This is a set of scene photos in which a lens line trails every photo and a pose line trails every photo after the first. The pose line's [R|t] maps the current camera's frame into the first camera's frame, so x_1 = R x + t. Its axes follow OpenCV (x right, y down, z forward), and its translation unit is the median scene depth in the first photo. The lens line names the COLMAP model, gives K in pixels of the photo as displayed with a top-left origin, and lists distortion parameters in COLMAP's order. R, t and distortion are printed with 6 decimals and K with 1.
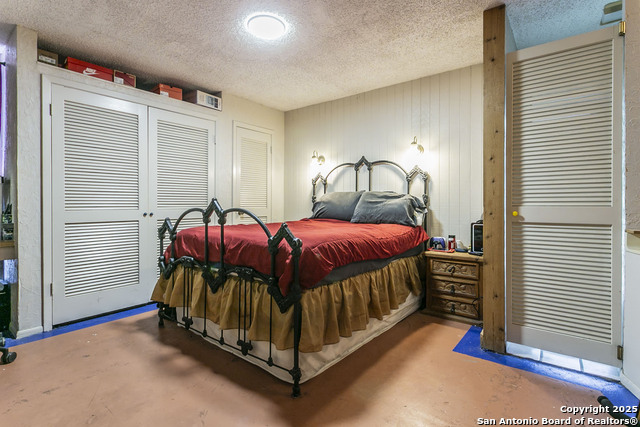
lens RADIAL K [[310.7, 0, 322.2], [0, 310.7, 211.0], [0, 0, 1]] dist [-0.000492, 0.000015]
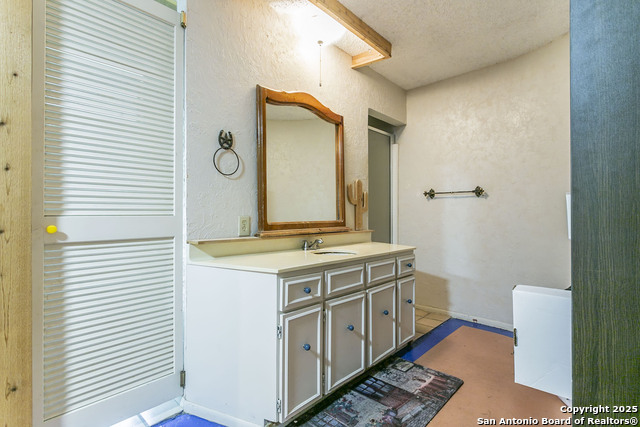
lens RADIAL K [[310.7, 0, 322.2], [0, 310.7, 211.0], [0, 0, 1]] dist [-0.000492, 0.000015]
pose [[0.077697, 0.007398, 0.996950, 0.092405], [0.023147, 0.999690, -0.009222, -0.009781], [-0.996708, 0.023793, 0.077501, 0.515819]]
